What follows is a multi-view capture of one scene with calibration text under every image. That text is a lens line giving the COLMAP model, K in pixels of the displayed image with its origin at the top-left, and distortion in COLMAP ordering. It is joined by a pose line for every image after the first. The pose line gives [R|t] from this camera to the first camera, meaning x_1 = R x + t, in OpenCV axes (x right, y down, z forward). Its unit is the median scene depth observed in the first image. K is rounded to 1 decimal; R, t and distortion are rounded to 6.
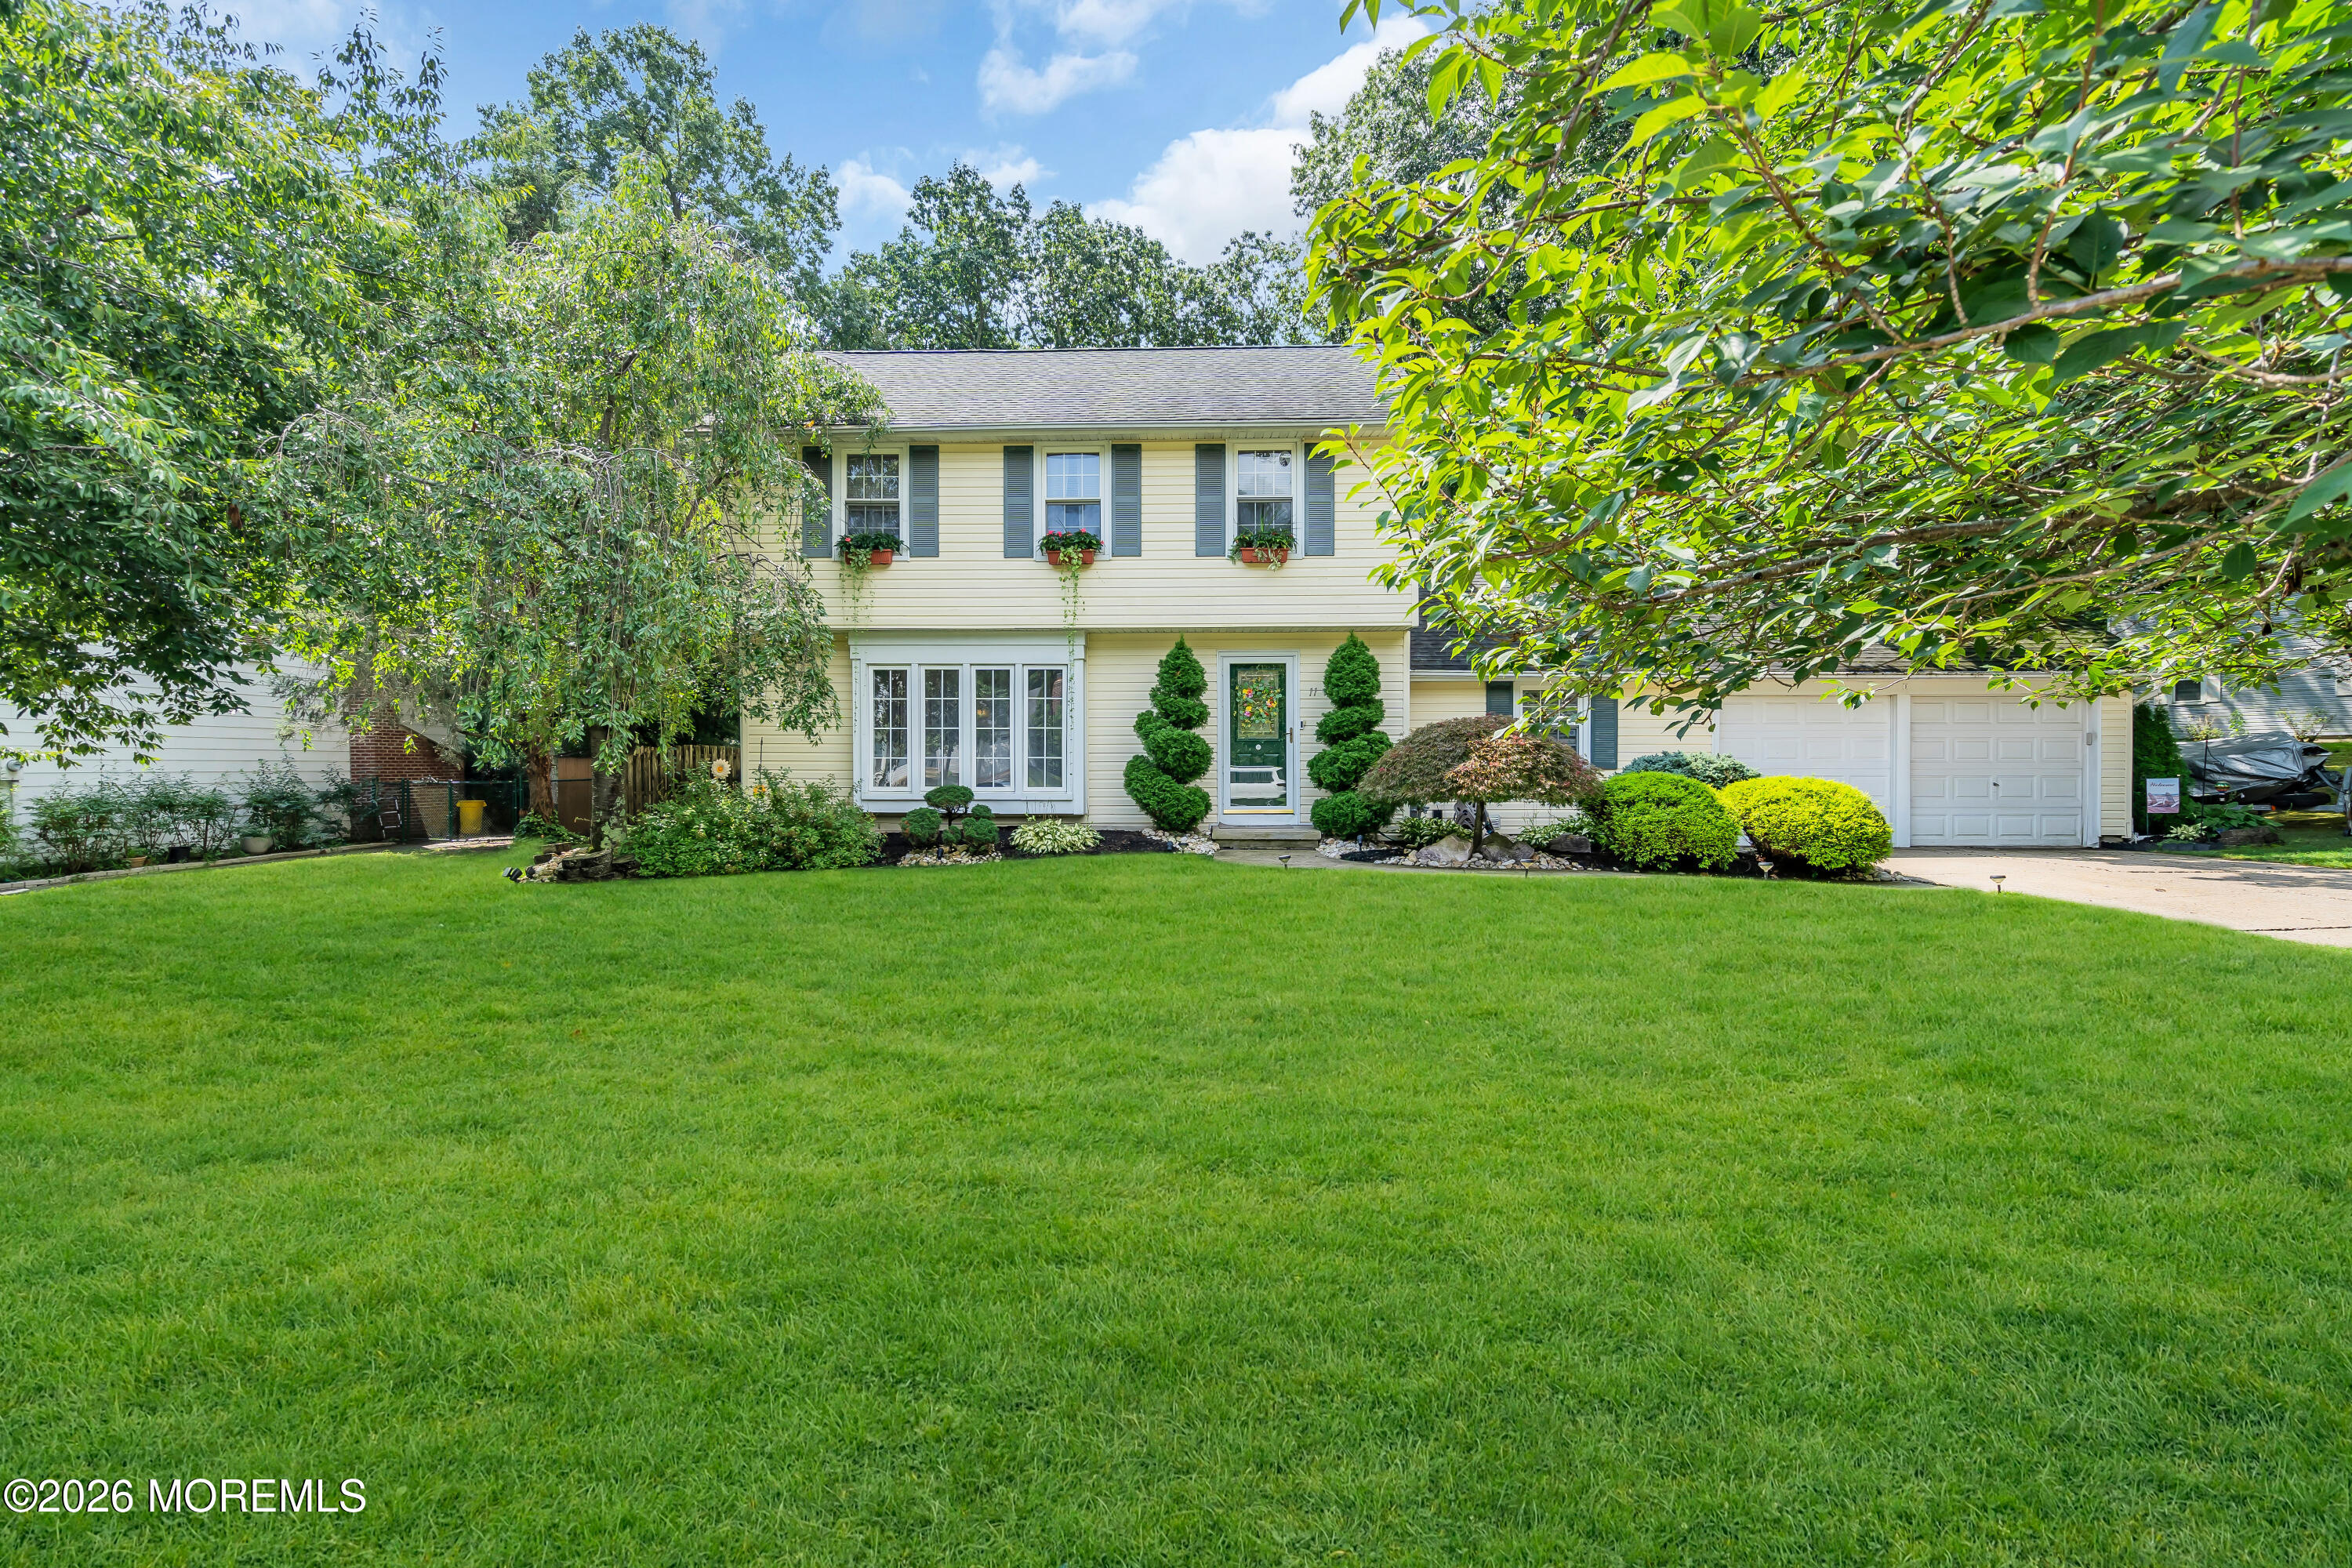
lens RADIAL K [[1068.3, 0, 1168.2], [0, 1068.3, 781.3], [0, 0, 1]] dist [-0.003249, 0.000345]
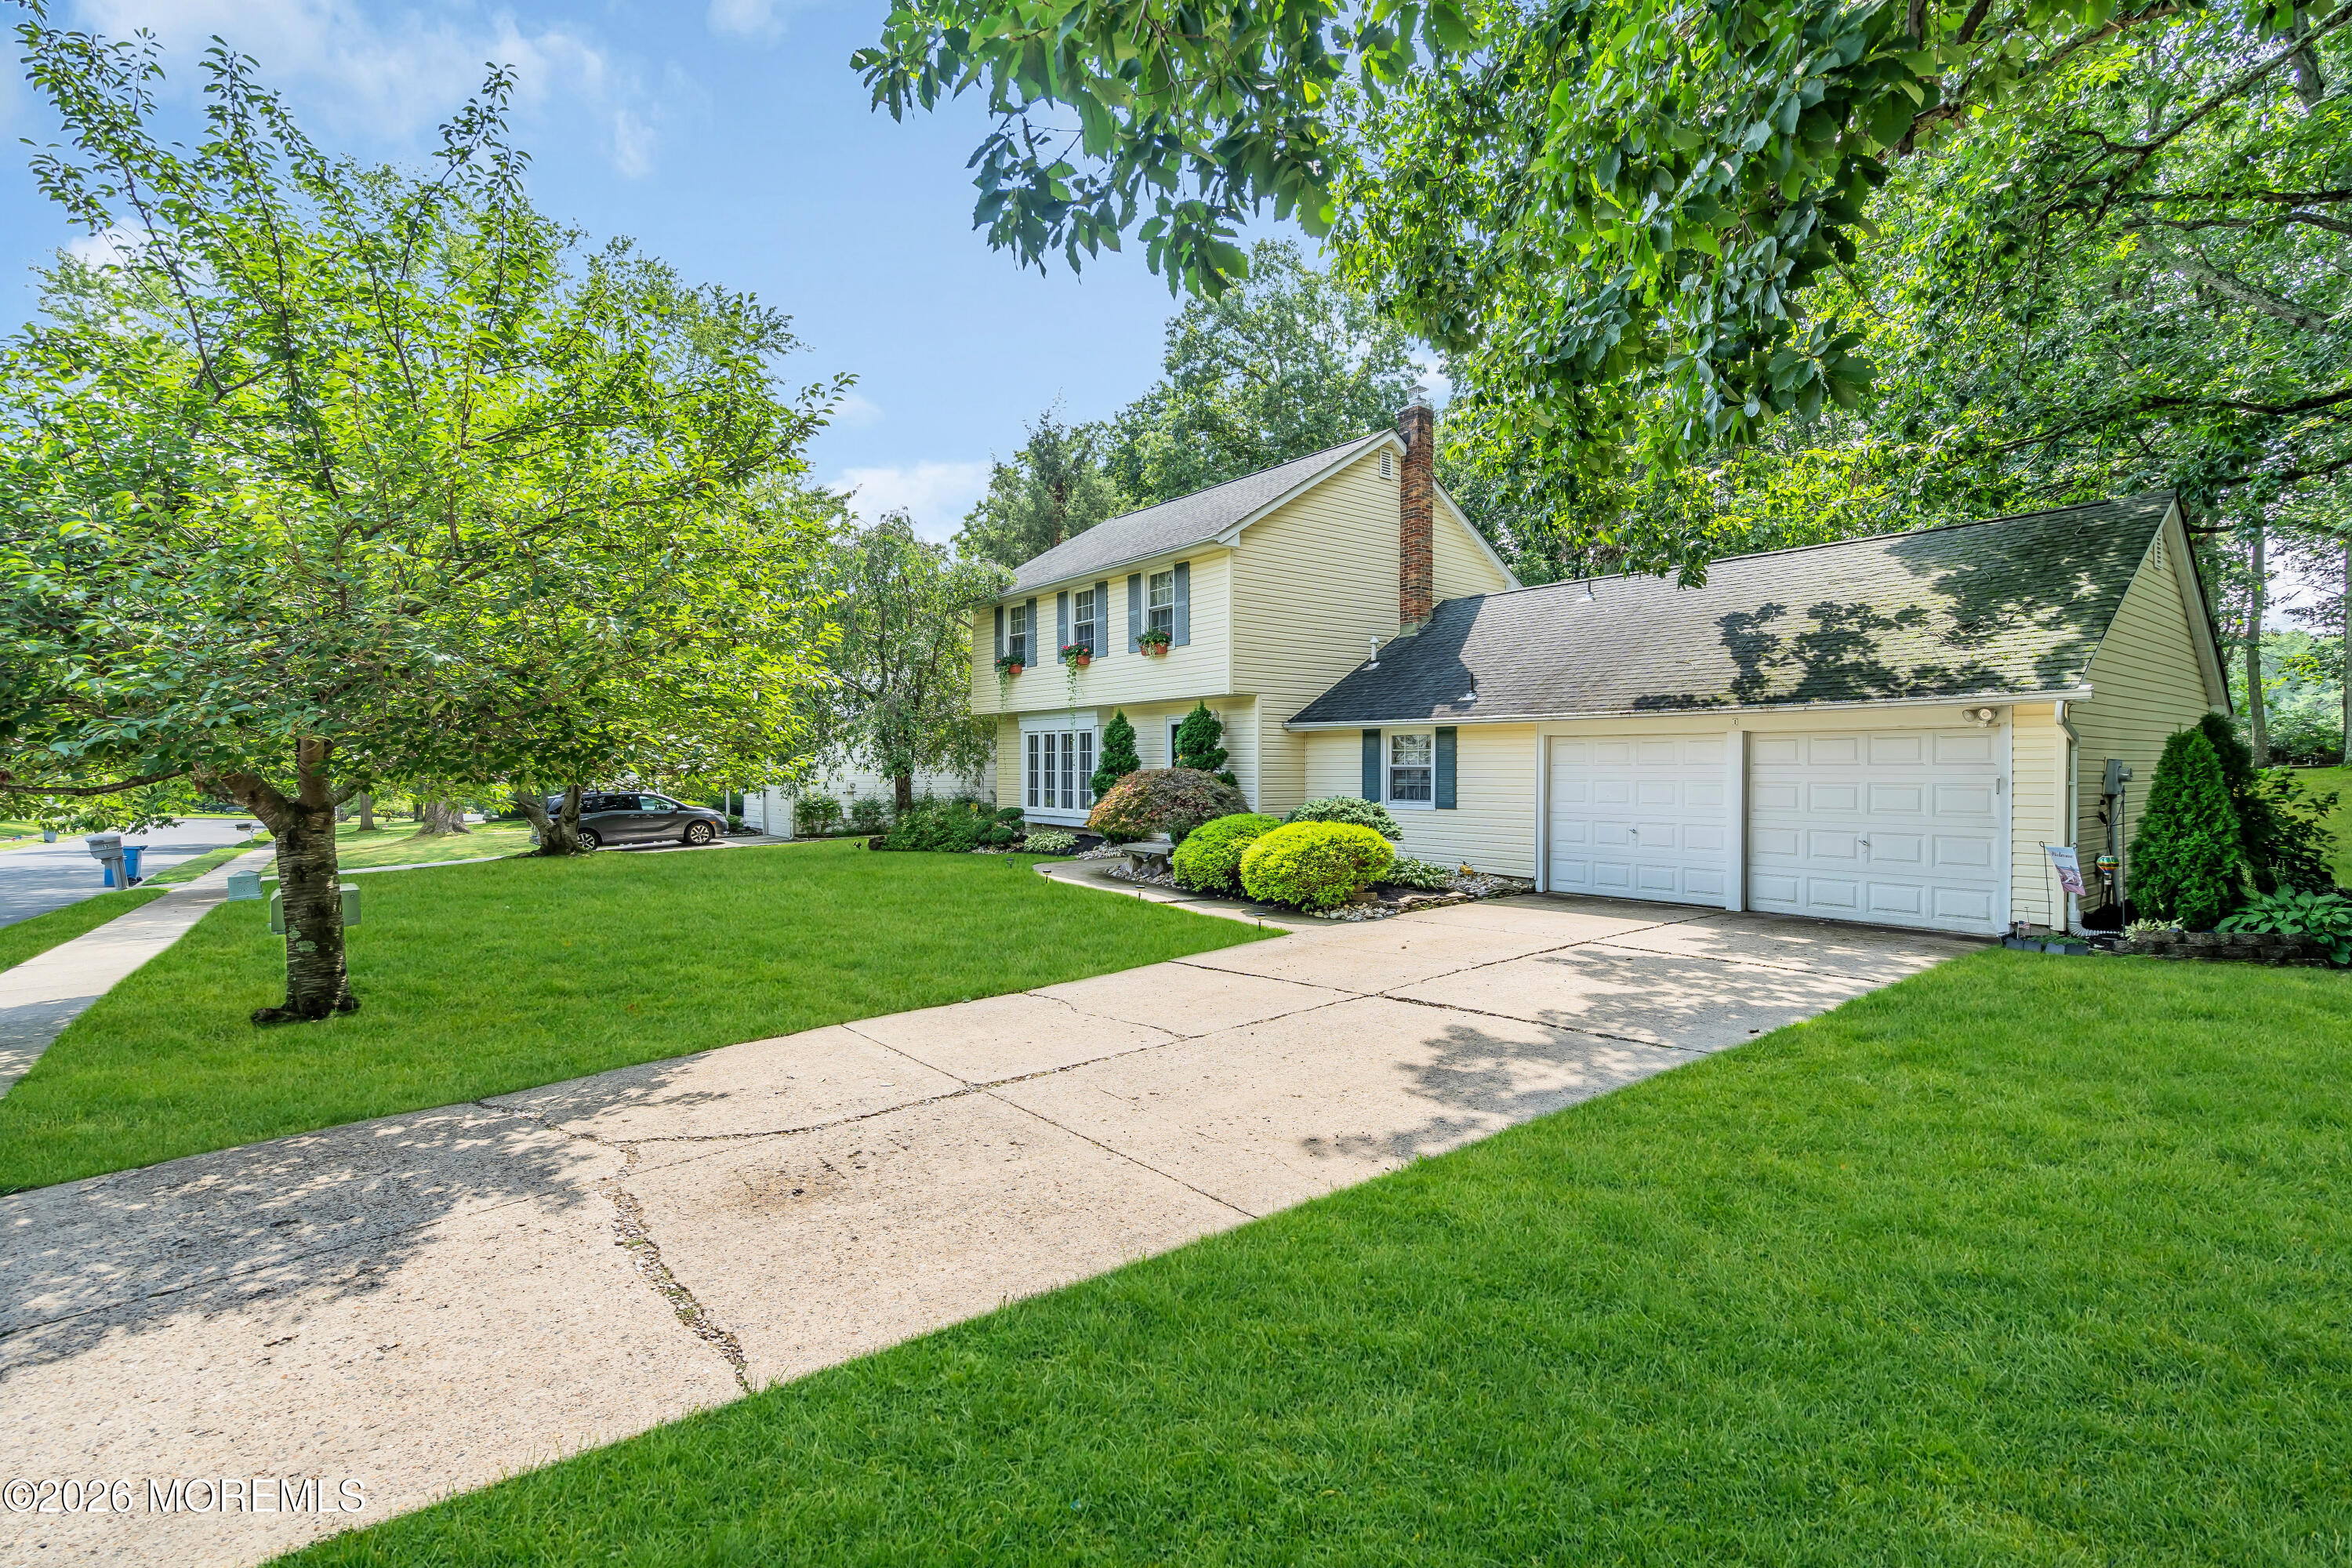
lens RADIAL K [[1068.3, 0, 1168.2], [0, 1068.3, 781.3], [0, 0, 1]] dist [-0.003249, 0.000345]
pose [[0.619336, 0.012873, -0.785021, 1.170020], [-0.027473, 0.999609, -0.005283, -0.032725], [0.784646, 0.024838, 0.619447, 0.161462]]
